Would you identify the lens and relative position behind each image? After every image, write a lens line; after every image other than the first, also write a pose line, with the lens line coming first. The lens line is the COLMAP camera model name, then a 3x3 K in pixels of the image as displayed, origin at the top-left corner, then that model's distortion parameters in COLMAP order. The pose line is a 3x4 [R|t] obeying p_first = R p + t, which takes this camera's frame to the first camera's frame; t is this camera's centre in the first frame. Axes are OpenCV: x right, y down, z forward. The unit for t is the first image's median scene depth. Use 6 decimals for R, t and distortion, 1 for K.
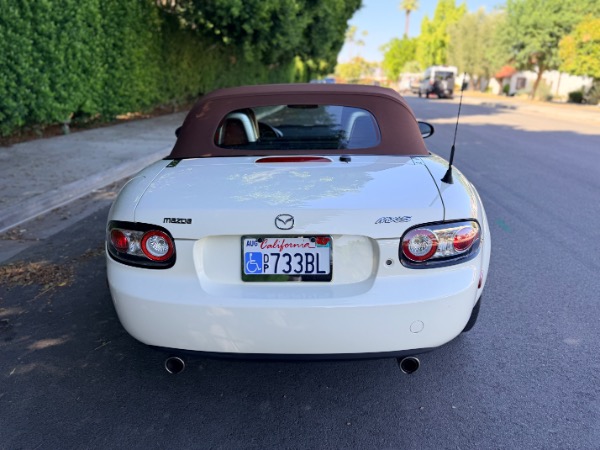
lens RADIAL K [[429.5, 0, 302.4], [0, 429.5, 219.1], [0, 0, 1]] dist [0.010945, -0.016165]
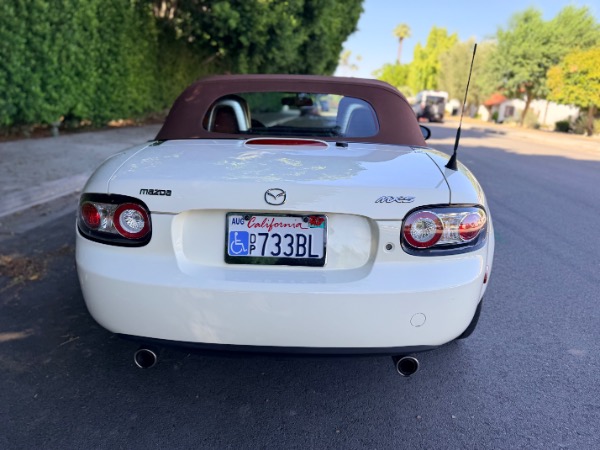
lens RADIAL K [[429.5, 0, 299.9], [0, 429.5, 215.4], [0, 0, 1]] dist [0.010945, -0.016165]
pose [[0.999133, 0.036997, 0.019068, -0.000678], [-0.036000, 0.998090, -0.050207, 0.011682], [-0.020889, 0.049477, 0.998557, 0.013444]]
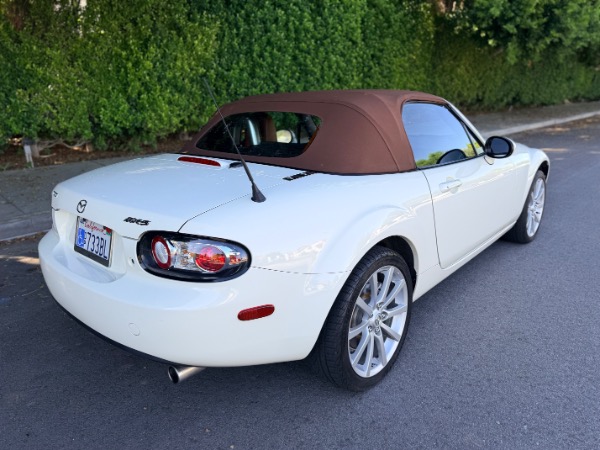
lens RADIAL K [[429.5, 0, 305.6], [0, 429.5, 217.7], [0, 0, 1]] dist [0.010945, -0.016165]
pose [[0.786297, 0.163237, -0.595894, 0.152910], [-0.173404, 0.984008, 0.040744, -0.015758], [0.593015, 0.071294, 0.802029, 0.054519]]
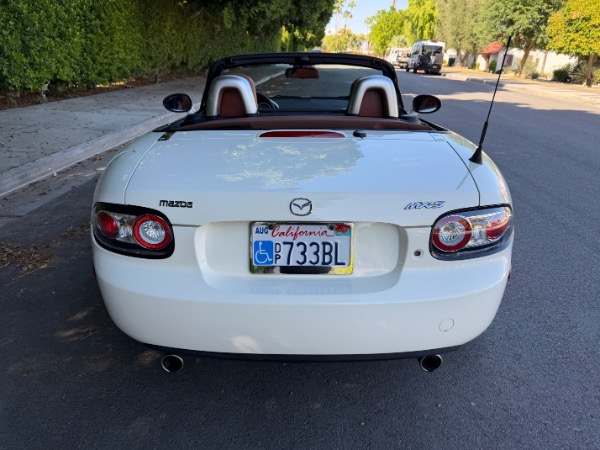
lens RADIAL K [[429.5, 0, 304.2], [0, 429.5, 219.7], [0, 0, 1]] dist [0.010945, -0.016165]
pose [[0.999175, 0.007978, 0.039824, -0.009102], [-0.010305, 0.998229, 0.058581, -0.002462], [-0.039286, -0.058943, 0.997488, 0.016834]]
